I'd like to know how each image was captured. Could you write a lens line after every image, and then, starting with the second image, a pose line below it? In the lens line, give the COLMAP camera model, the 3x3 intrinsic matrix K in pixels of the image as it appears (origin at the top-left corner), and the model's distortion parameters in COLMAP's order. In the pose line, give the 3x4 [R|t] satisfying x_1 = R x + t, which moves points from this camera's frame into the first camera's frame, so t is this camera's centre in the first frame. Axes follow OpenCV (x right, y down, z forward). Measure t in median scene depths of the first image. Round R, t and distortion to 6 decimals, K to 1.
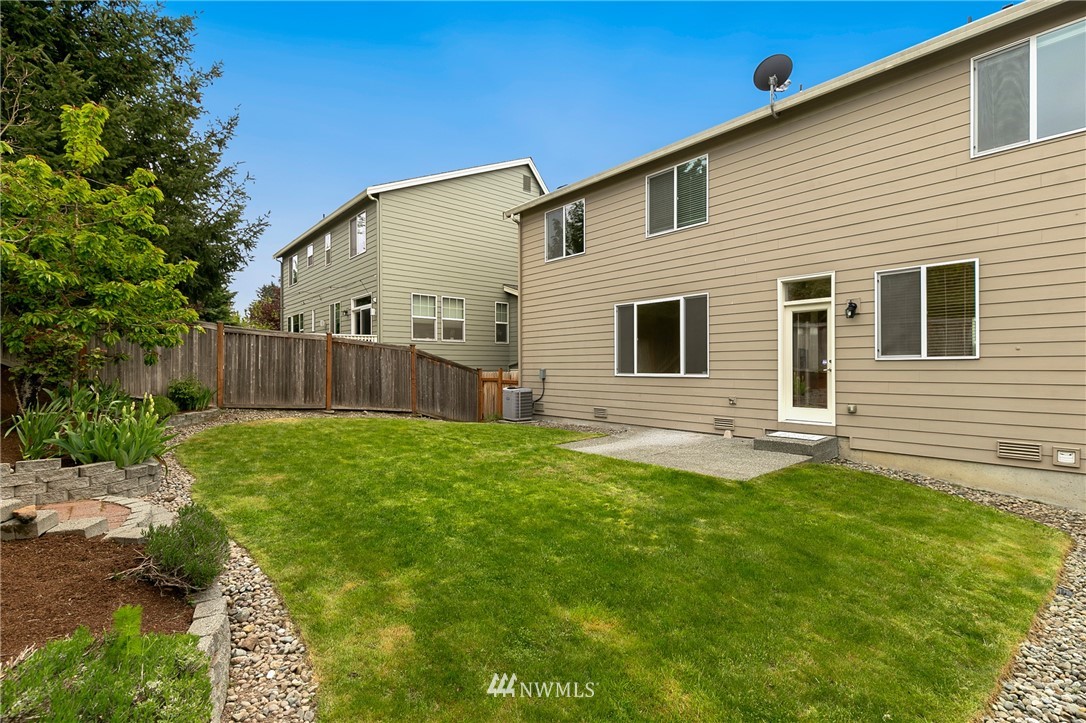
lens RADIAL K [[496.8, 0, 548.2], [0, 496.8, 367.7], [0, 0, 1]] dist [0.002312, 0.000356]
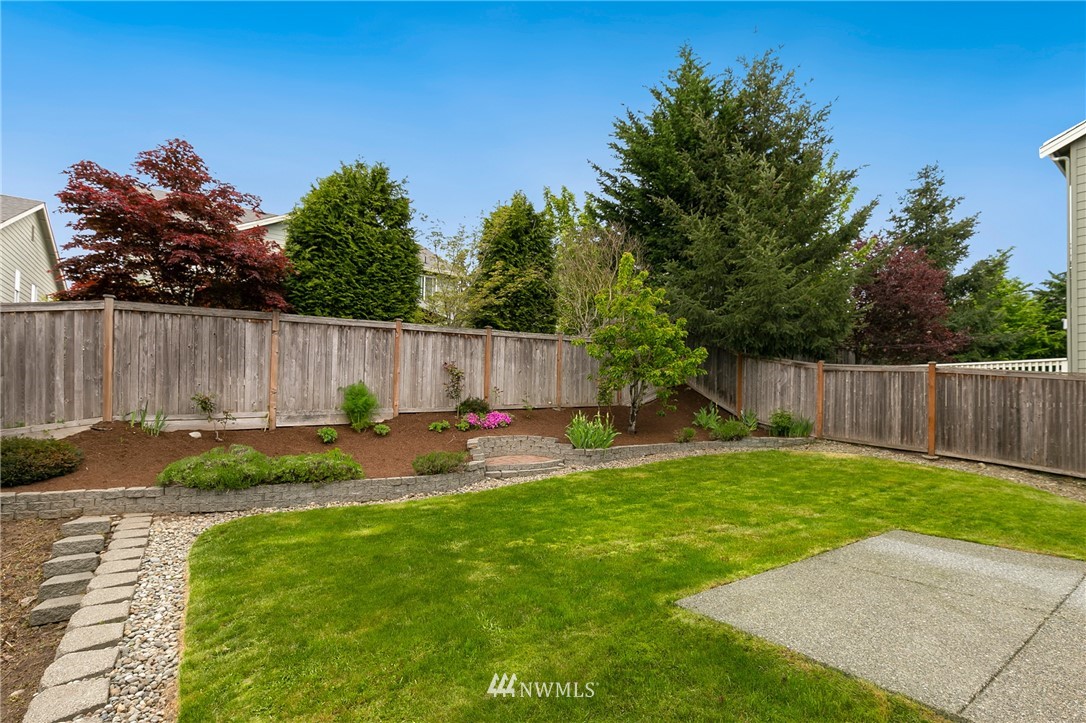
lens RADIAL K [[498.6, 0, 549.2], [0, 498.6, 389.7], [0, 0, 1]] dist [-0.000325, -0.000014]
pose [[-0.062542, -0.017654, -0.997886, 0.455595], [-0.019774, 0.999669, -0.016446, 0.001791], [0.997846, 0.018704, -0.062871, 0.423814]]
